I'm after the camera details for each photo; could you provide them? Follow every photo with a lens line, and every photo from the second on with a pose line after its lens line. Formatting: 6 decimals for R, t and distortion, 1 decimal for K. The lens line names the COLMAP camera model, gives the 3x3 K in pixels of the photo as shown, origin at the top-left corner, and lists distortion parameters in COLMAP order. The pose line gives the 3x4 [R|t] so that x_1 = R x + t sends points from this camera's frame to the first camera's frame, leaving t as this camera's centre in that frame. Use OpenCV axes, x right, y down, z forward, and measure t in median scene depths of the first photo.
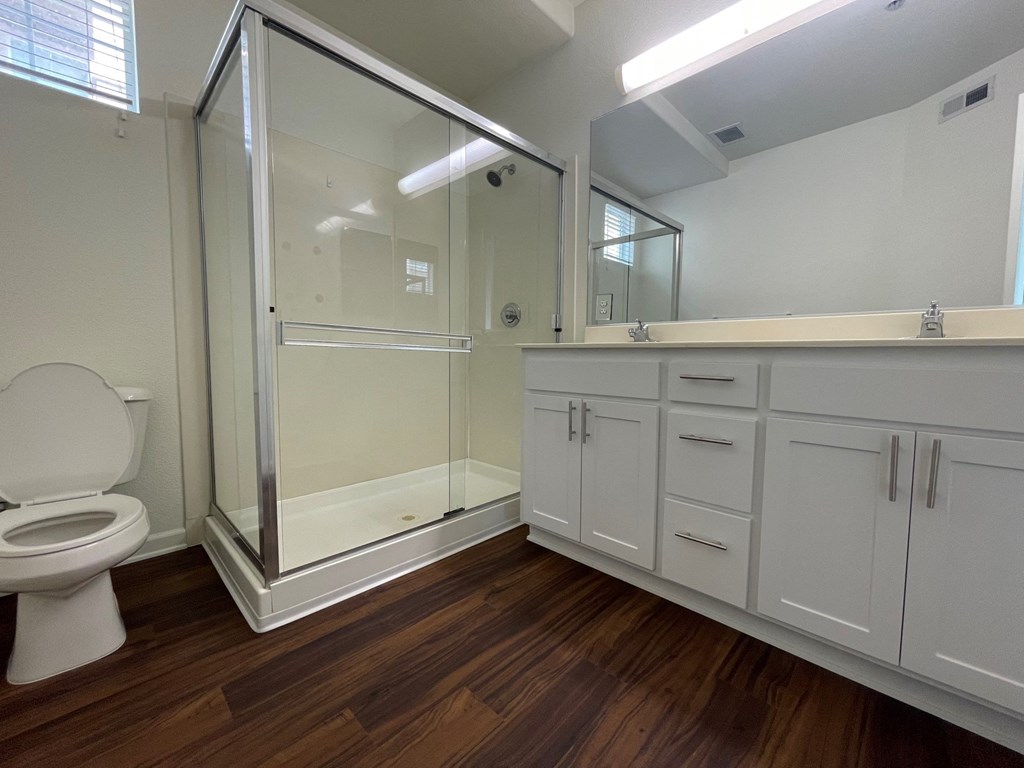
lens RADIAL K [[420.2, 0, 512.0], [0, 420.2, 384.0], [0, 0, 1]] dist [-0.000926, 0.000446]
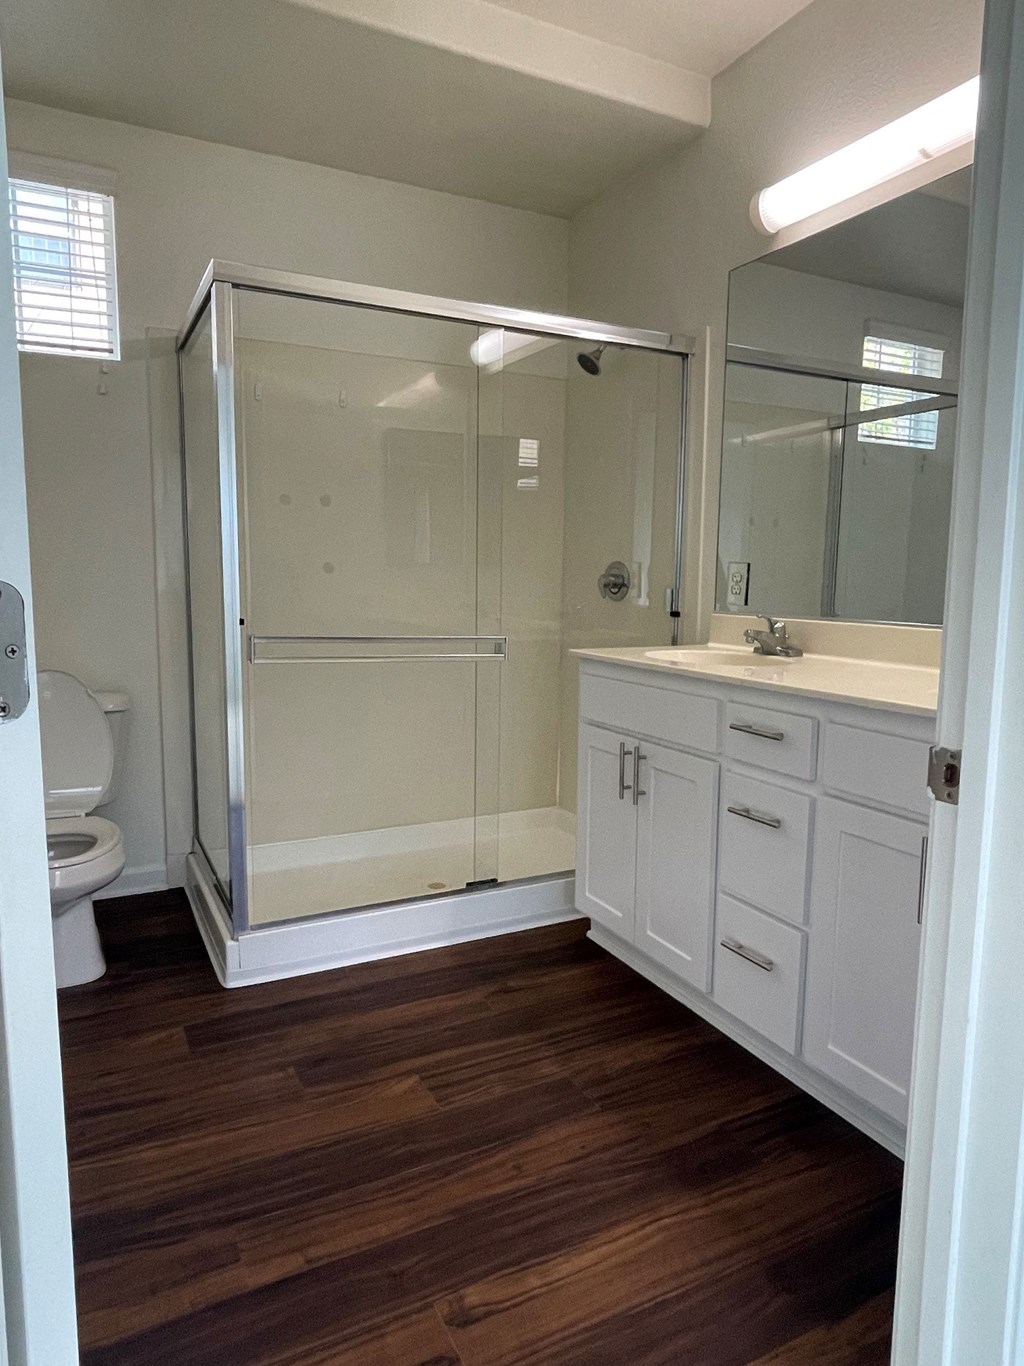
lens RADIAL K [[884.2, 0, 512.0], [0, 884.2, 683.0], [0, 0, 1]] dist [0.002307, -0.000595]
pose [[0.947864, 0.042869, -0.315779, 0.426471], [-0.026829, 0.998128, 0.054967, -0.132962], [0.317544, -0.043629, 0.947239, -0.438478]]
